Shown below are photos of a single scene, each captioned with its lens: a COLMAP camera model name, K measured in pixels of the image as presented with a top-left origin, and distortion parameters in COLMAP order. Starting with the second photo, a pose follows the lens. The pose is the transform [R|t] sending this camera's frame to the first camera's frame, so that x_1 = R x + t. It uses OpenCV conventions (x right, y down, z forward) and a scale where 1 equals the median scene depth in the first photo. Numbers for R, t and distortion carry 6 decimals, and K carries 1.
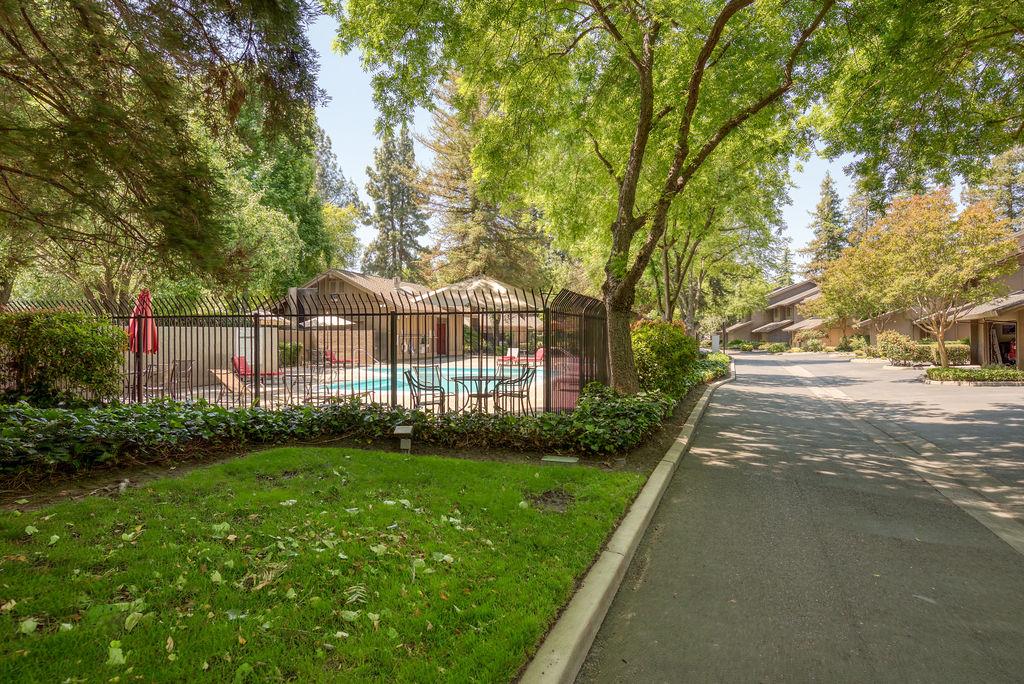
lens RADIAL K [[780.1, 0, 512.0], [0, 780.1, 342.0], [0, 0, 1]] dist [-0.000979, -0.000036]
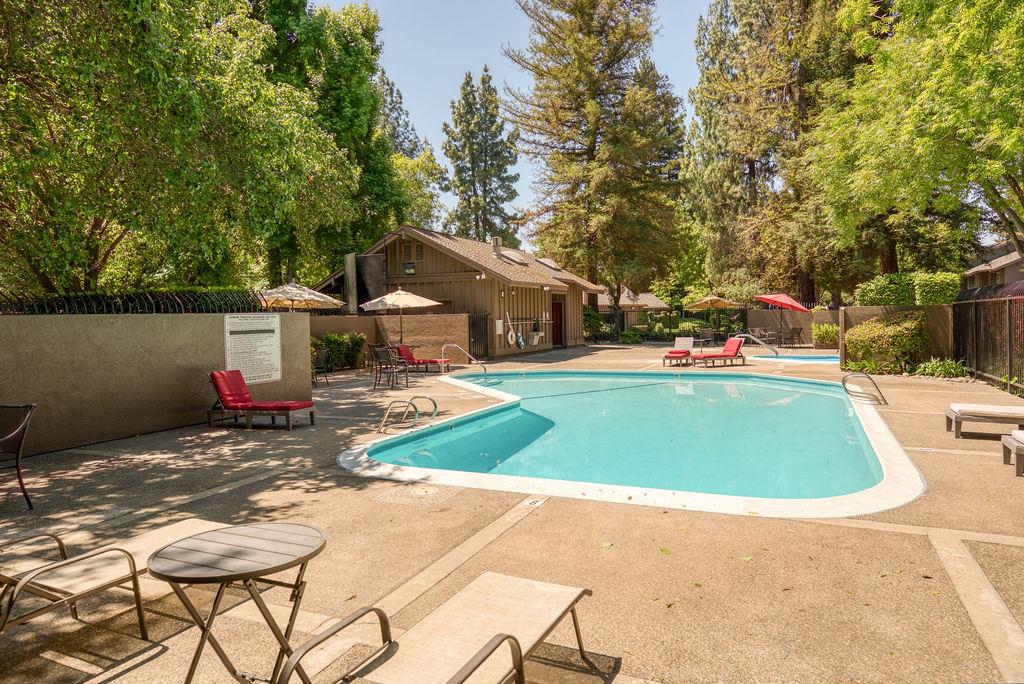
lens RADIAL K [[651.2, 0, 512.0], [0, 651.2, 342.0], [0, 0, 1]] dist [0.001451, 0.000195]
pose [[0.997361, -0.016257, -0.070752, -0.063885], [0.018517, 0.999335, 0.031412, -0.004599], [0.070195, -0.032639, 0.996999, 0.281693]]
